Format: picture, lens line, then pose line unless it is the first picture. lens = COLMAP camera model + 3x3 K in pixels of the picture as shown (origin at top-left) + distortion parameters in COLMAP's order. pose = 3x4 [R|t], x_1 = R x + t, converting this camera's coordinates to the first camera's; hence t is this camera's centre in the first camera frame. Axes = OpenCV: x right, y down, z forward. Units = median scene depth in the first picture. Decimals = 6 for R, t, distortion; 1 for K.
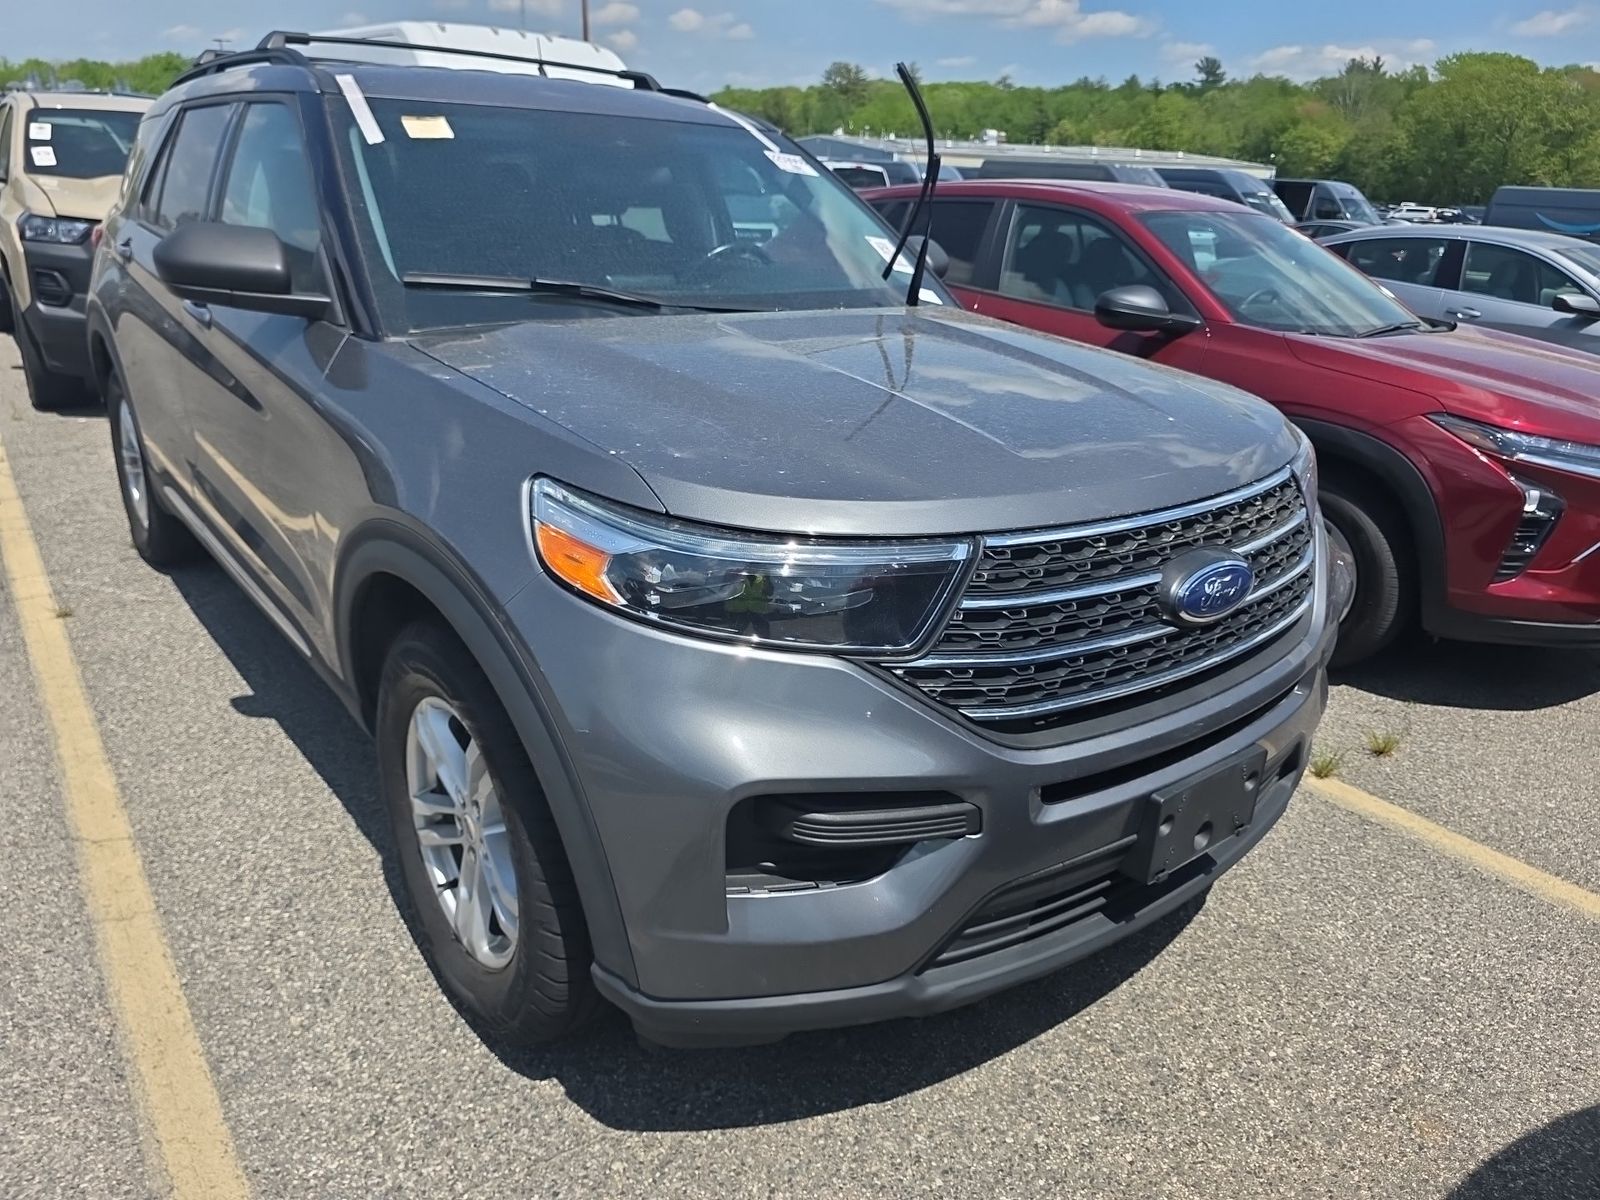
lens RADIAL K [[1186.5, 0, 835.7], [0, 1186.5, 606.9], [0, 0, 1]] dist [0.042573, -0.052532]
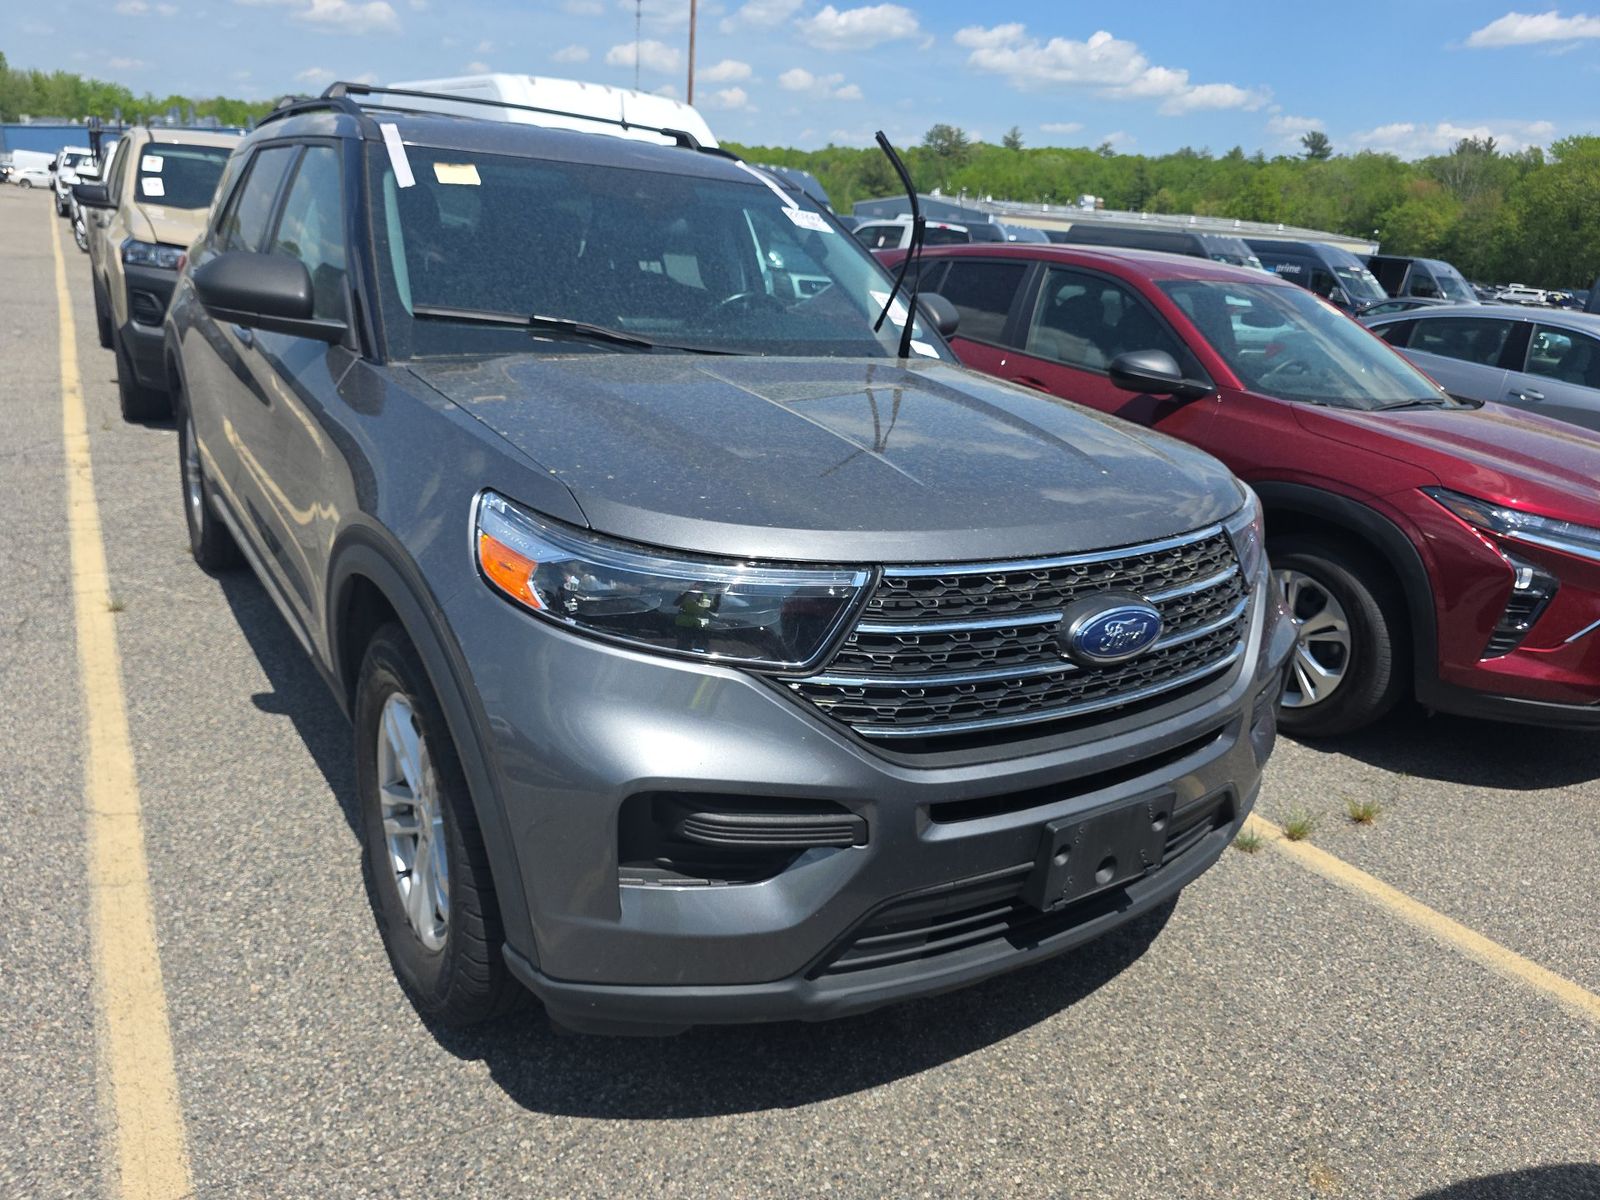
lens RADIAL K [[1186.5, 0, 835.7], [0, 1186.5, 606.9], [0, 0, 1]] dist [0.042573, -0.052532]
pose [[0.996488, 0.057190, -0.061166, 0.107032], [-0.059757, 0.997371, -0.040987, 0.016917], [0.058662, 0.044498, 0.997286, -0.051232]]
